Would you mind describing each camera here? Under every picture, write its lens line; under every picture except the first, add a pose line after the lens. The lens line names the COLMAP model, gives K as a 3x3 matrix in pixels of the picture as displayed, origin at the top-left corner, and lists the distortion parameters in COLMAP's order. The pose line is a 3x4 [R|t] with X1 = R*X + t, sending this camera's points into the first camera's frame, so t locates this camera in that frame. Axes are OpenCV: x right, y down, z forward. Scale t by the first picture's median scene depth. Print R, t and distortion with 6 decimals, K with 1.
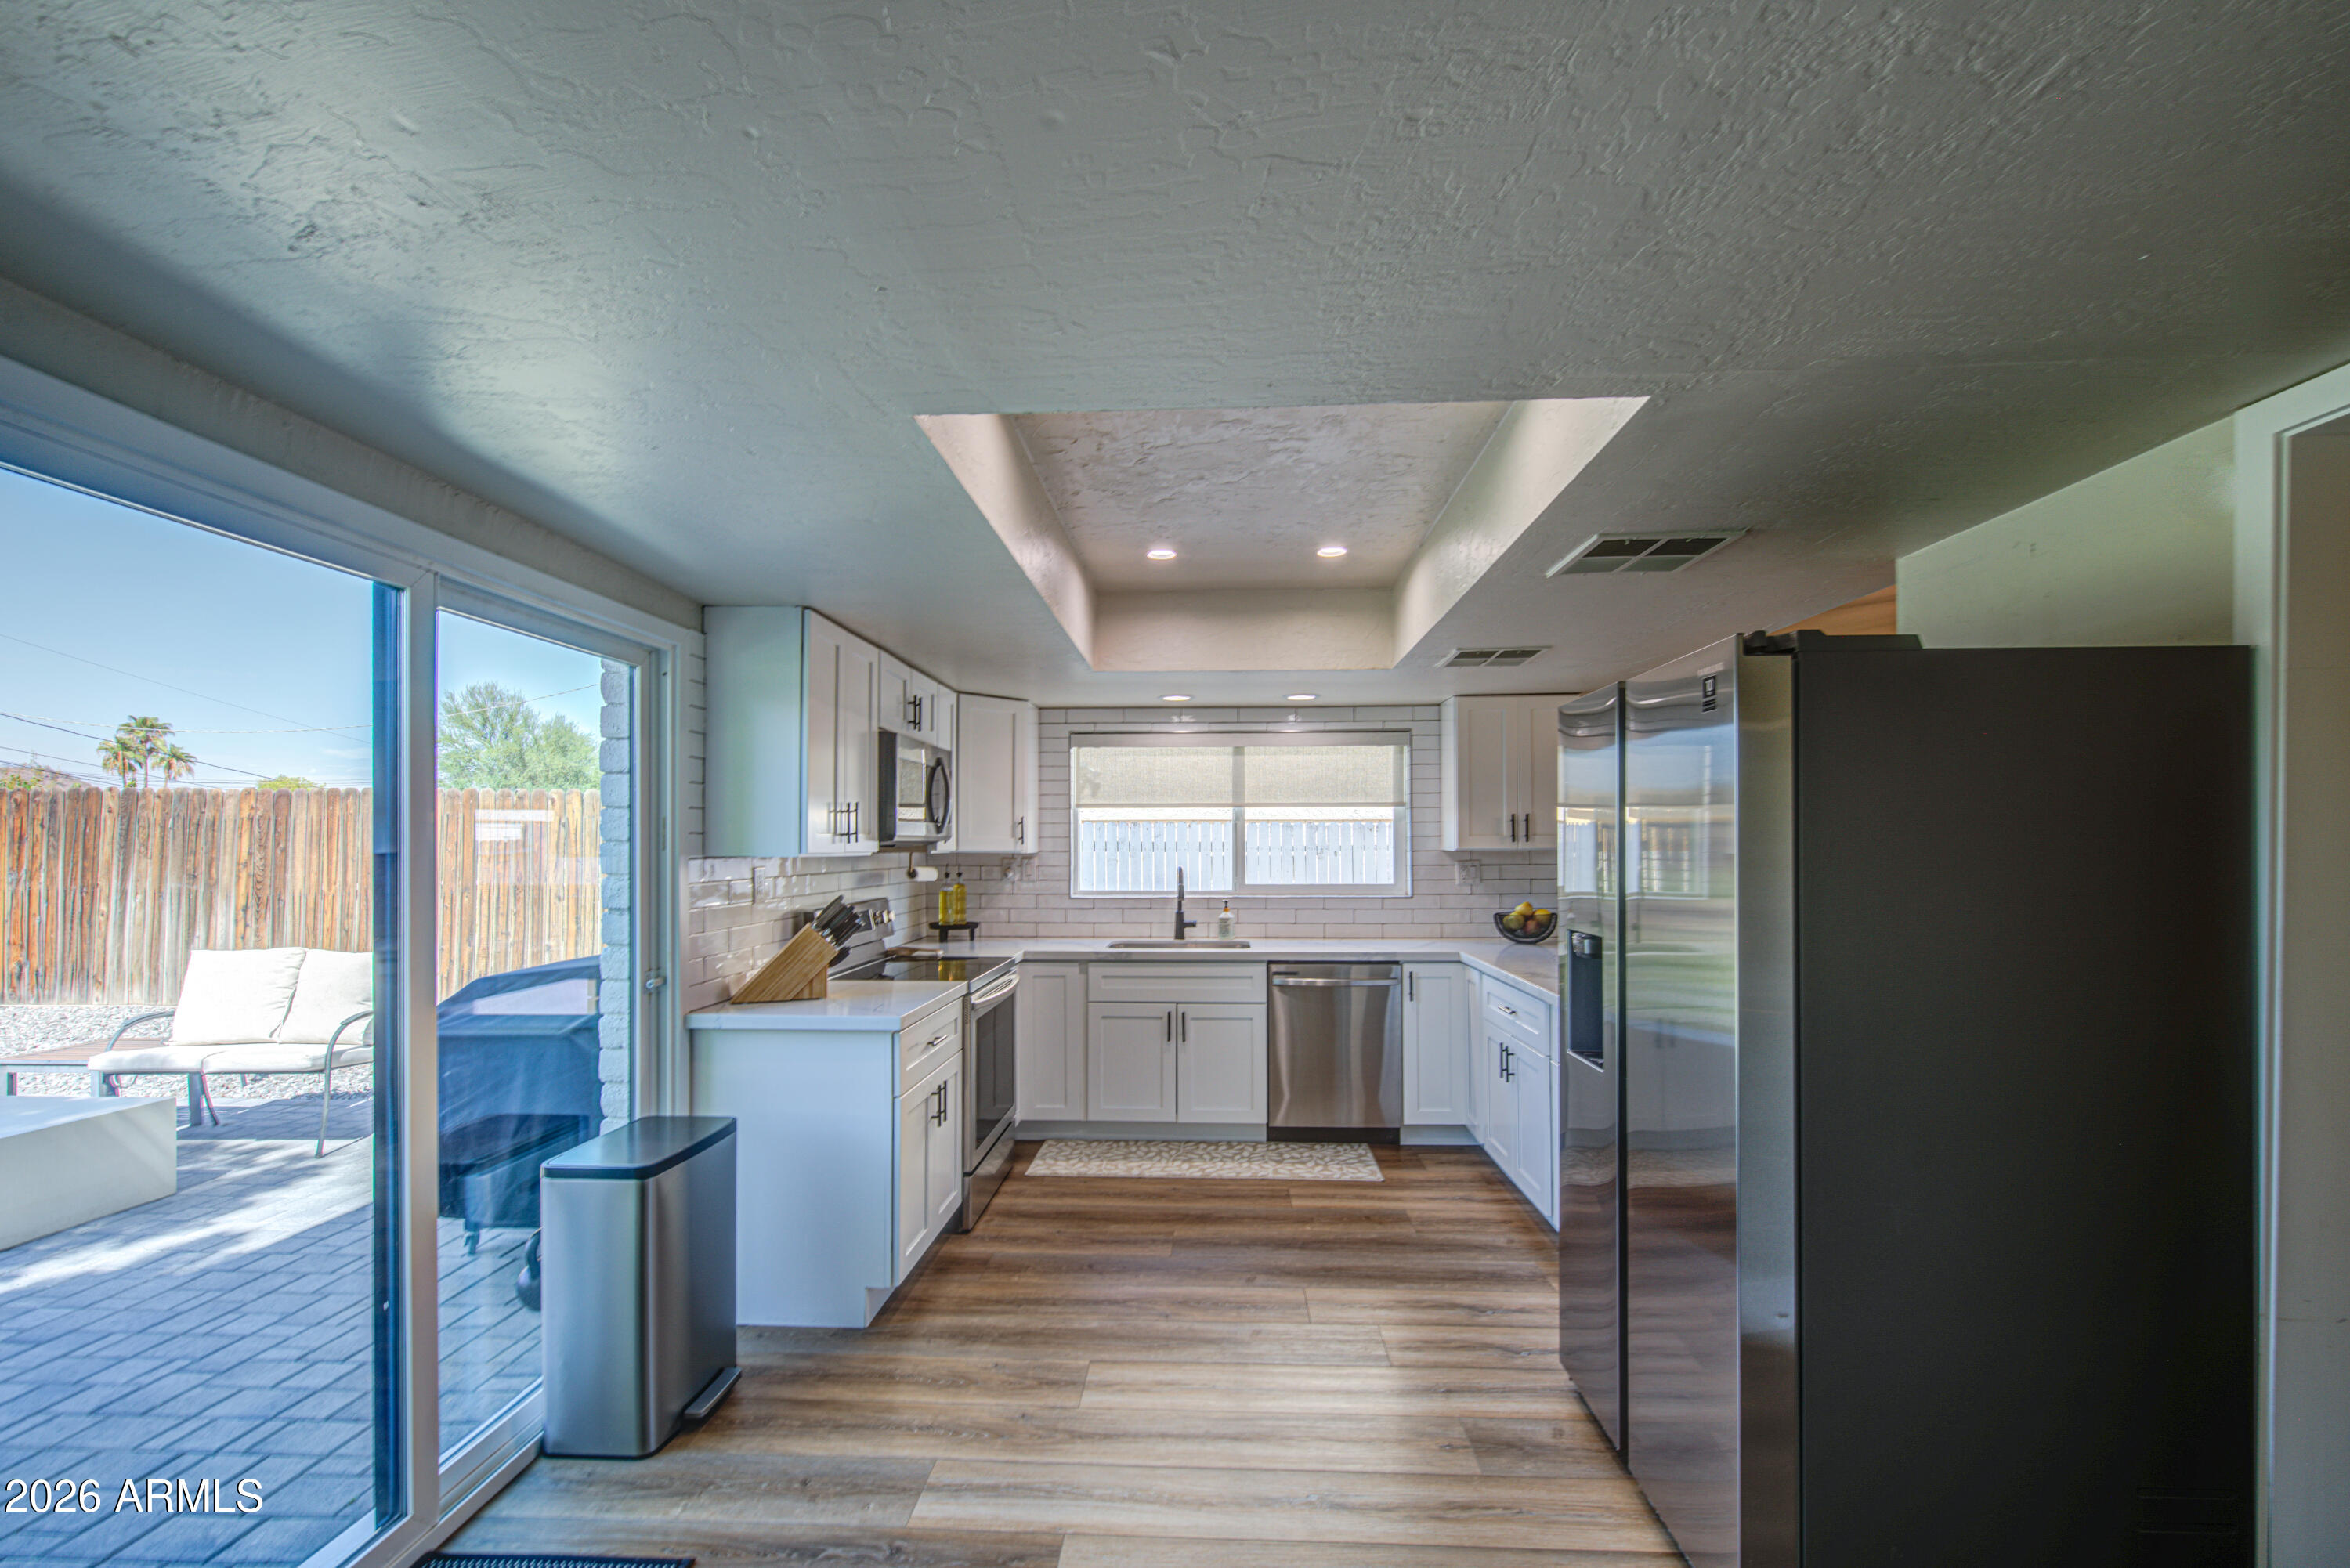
lens RADIAL K [[987.9, 0, 1178.7], [0, 987.9, 855.5], [0, 0, 1]] dist [0.000244, -0.000528]
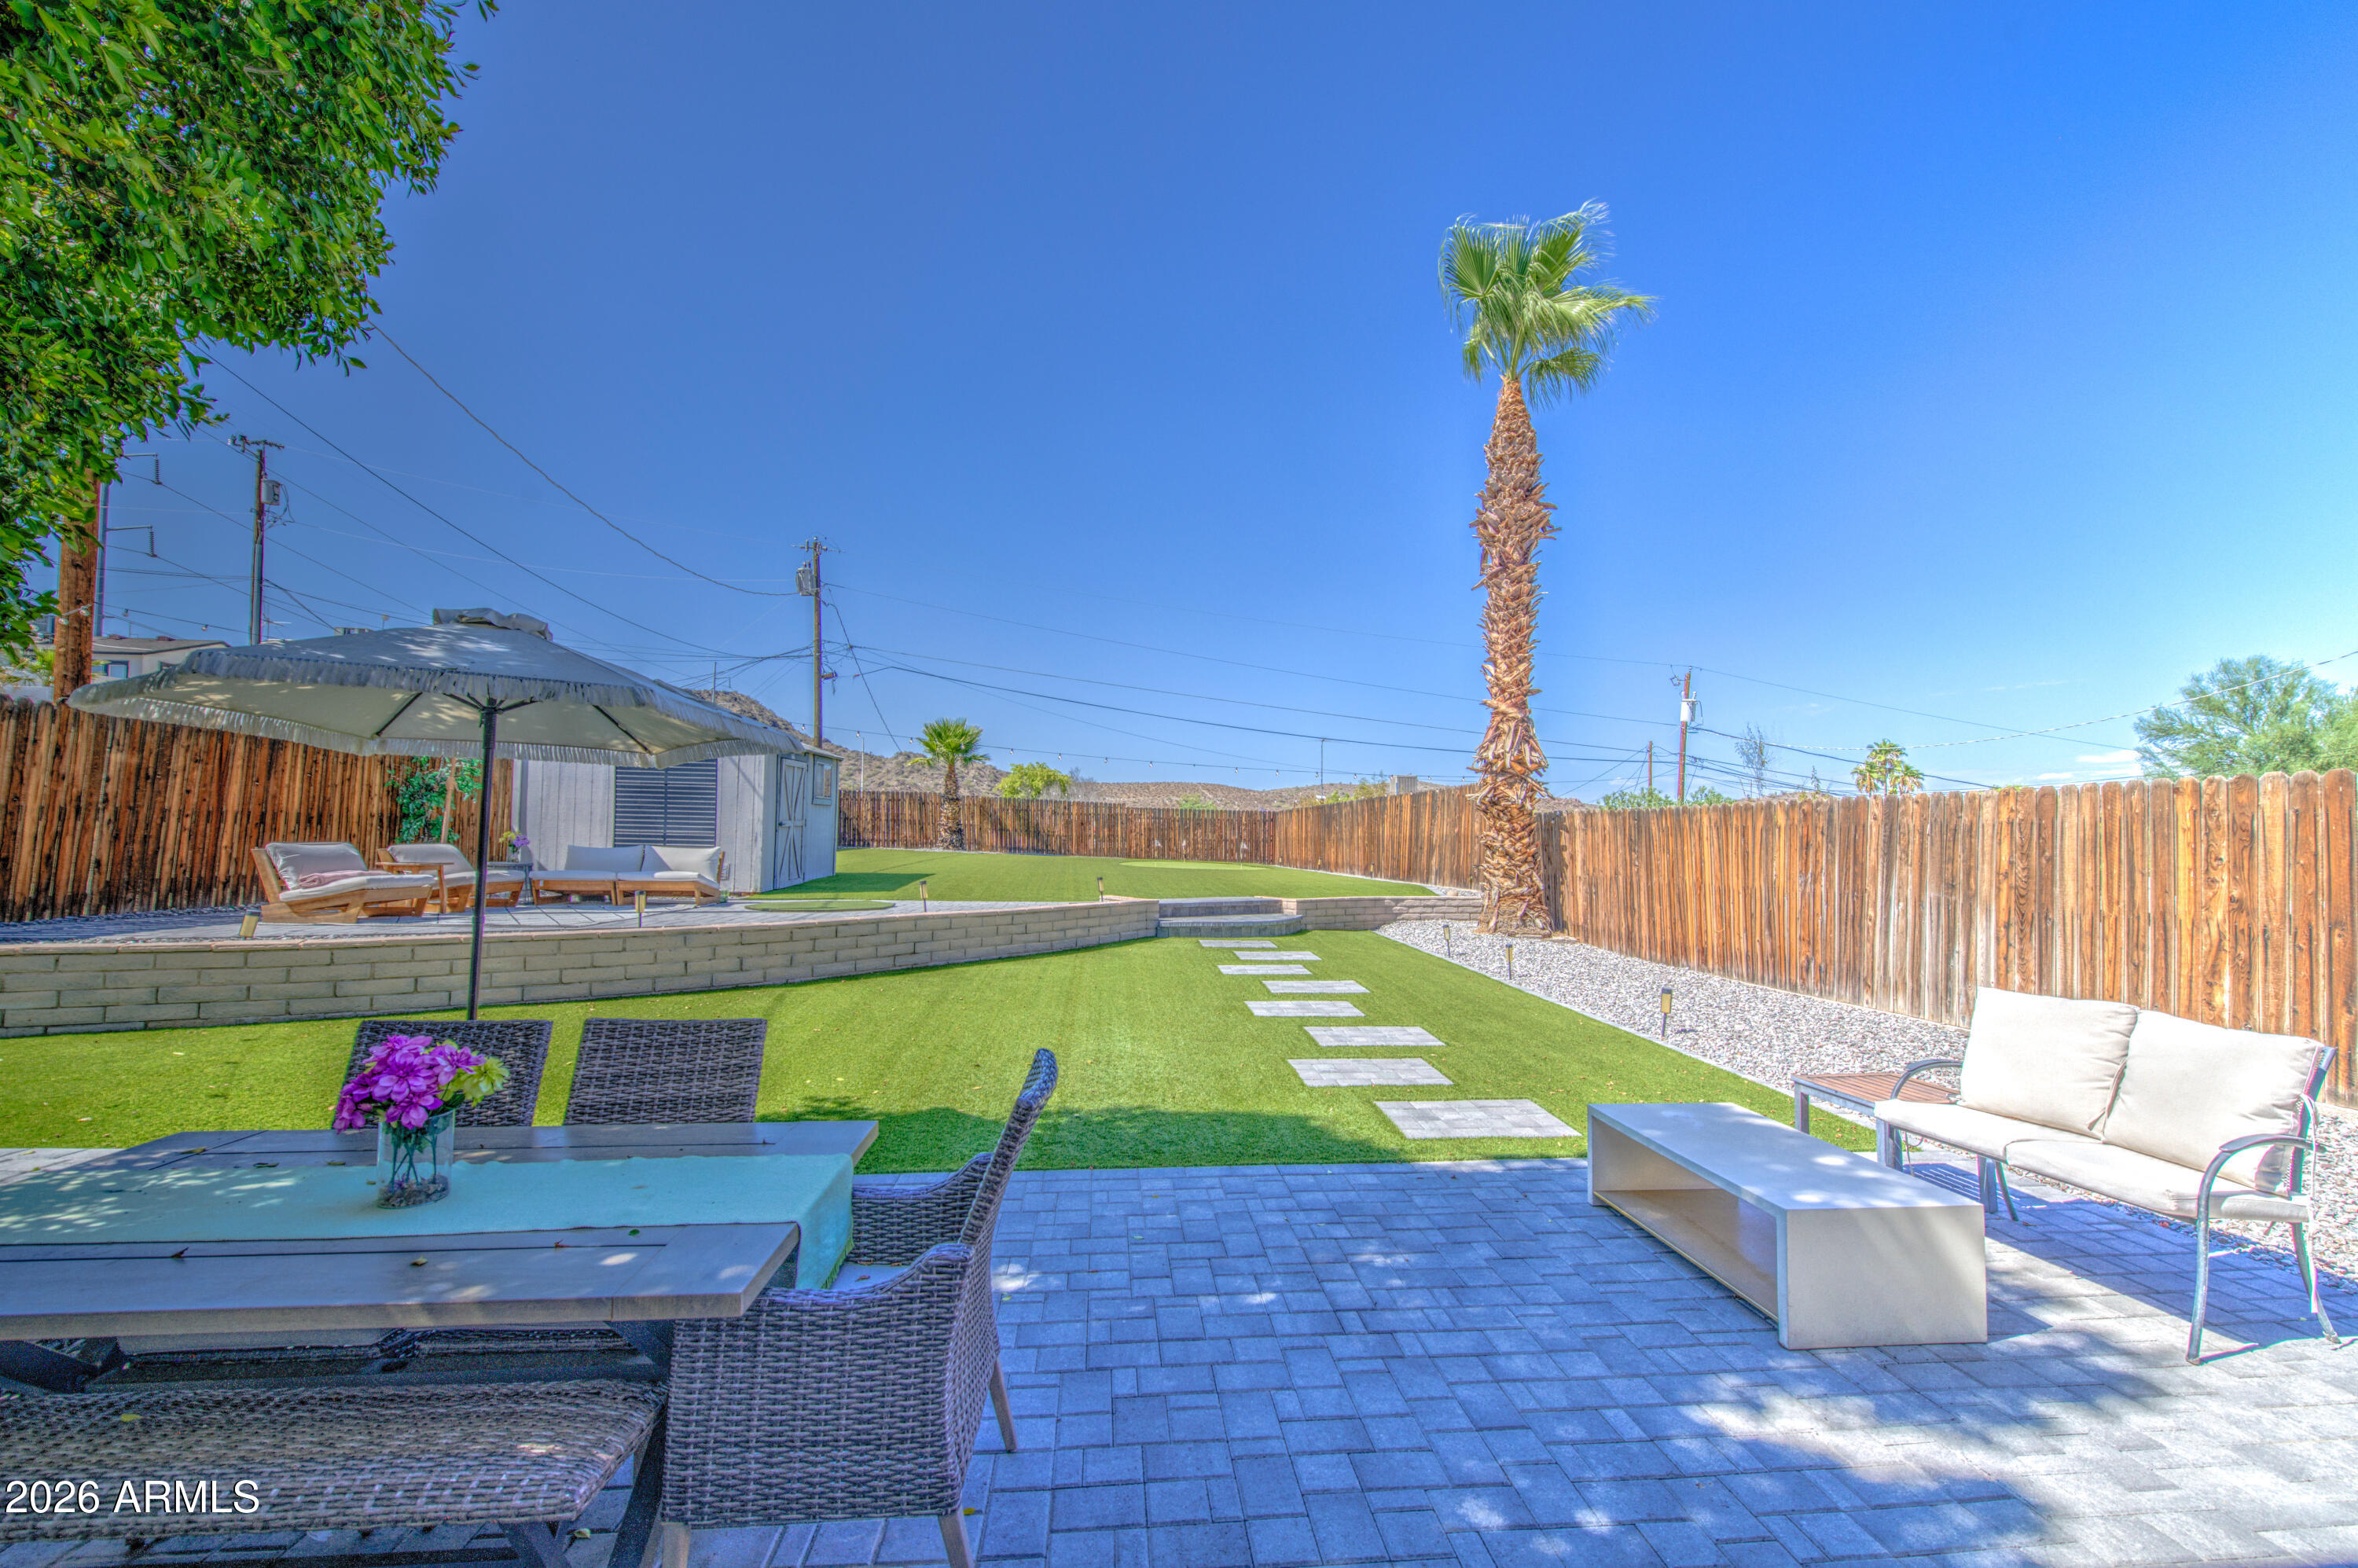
lens RADIAL K [[938.6, 0, 1202.4], [0, 938.6, 800.3], [0, 0, 1]] dist [-0.001454, -0.000815]
pose [[0.137029, -0.046050, -0.989496, -0.215425], [-0.020008, 0.998586, -0.049243, -0.001799], [0.990365, 0.026545, 0.135914, 0.177469]]
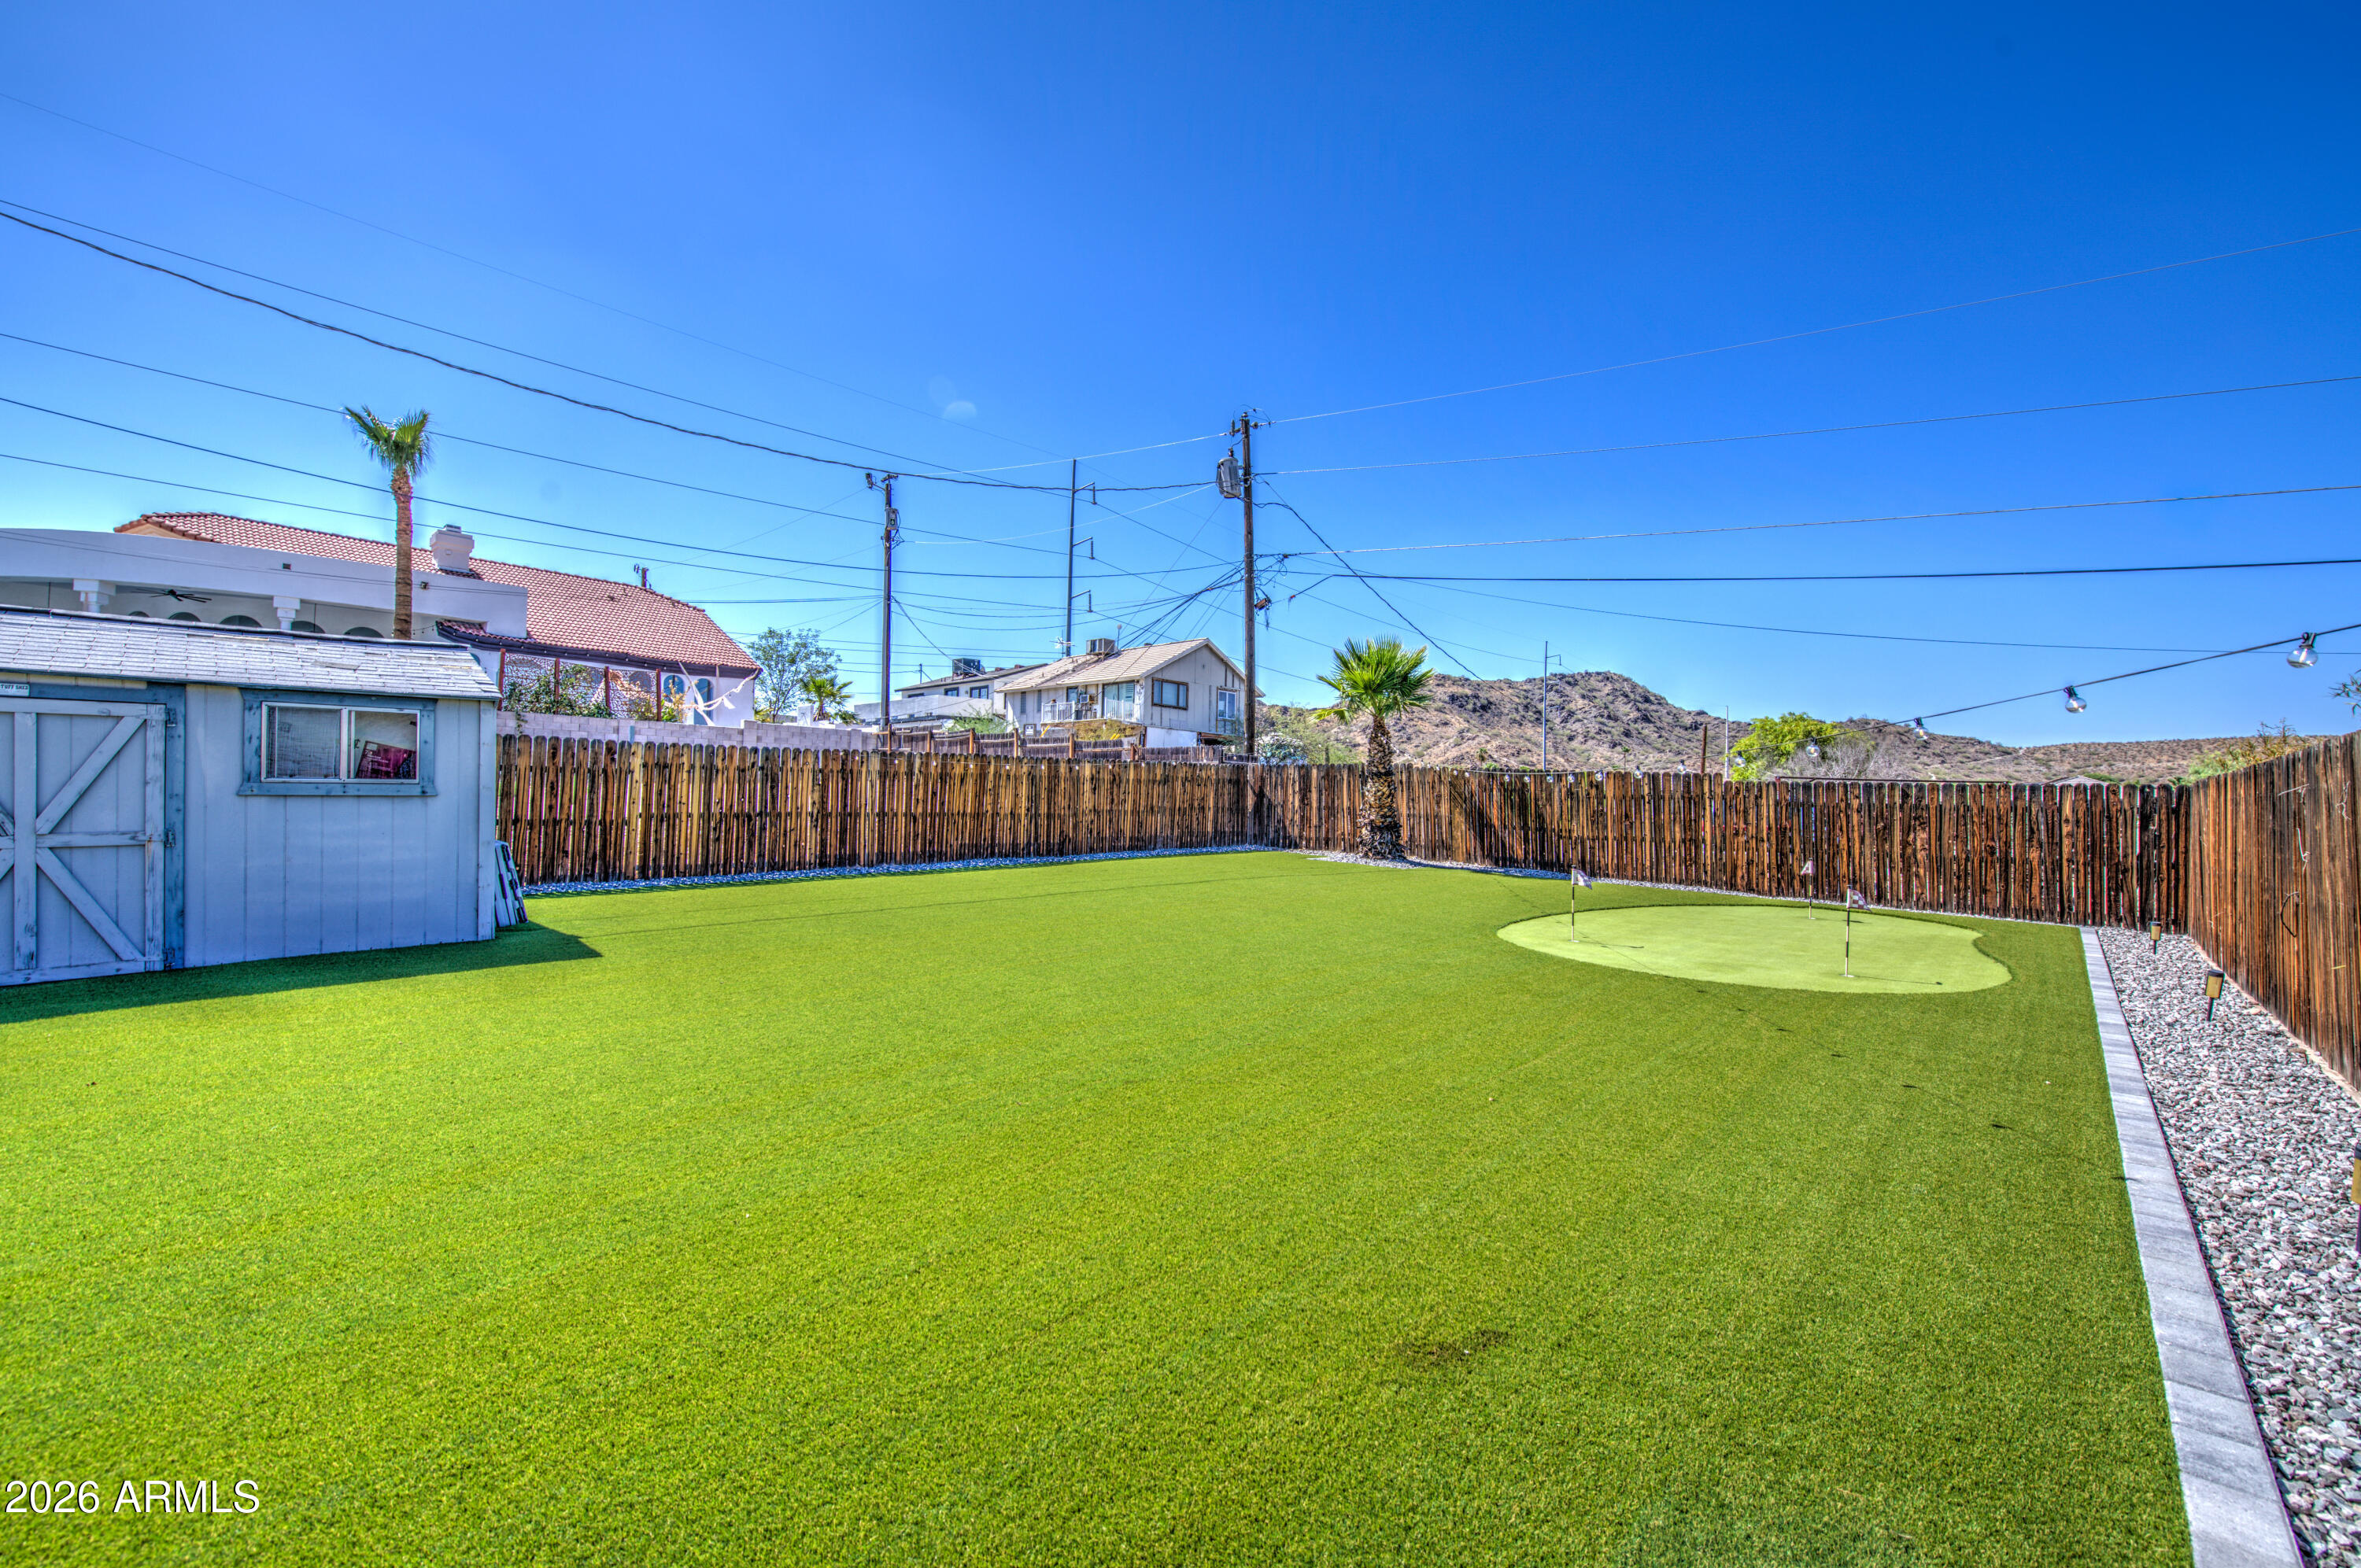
lens RADIAL K [[955.9, 0, 1191.5], [0, 955.9, 780.6], [0, 0, 1]] dist [0.000382, -0.000580]
pose [[-0.663791, -0.037509, -0.746977, -2.028587], [-0.029978, 0.999273, -0.023538, -0.086852], [0.747317, 0.006769, -0.664433, 0.865469]]
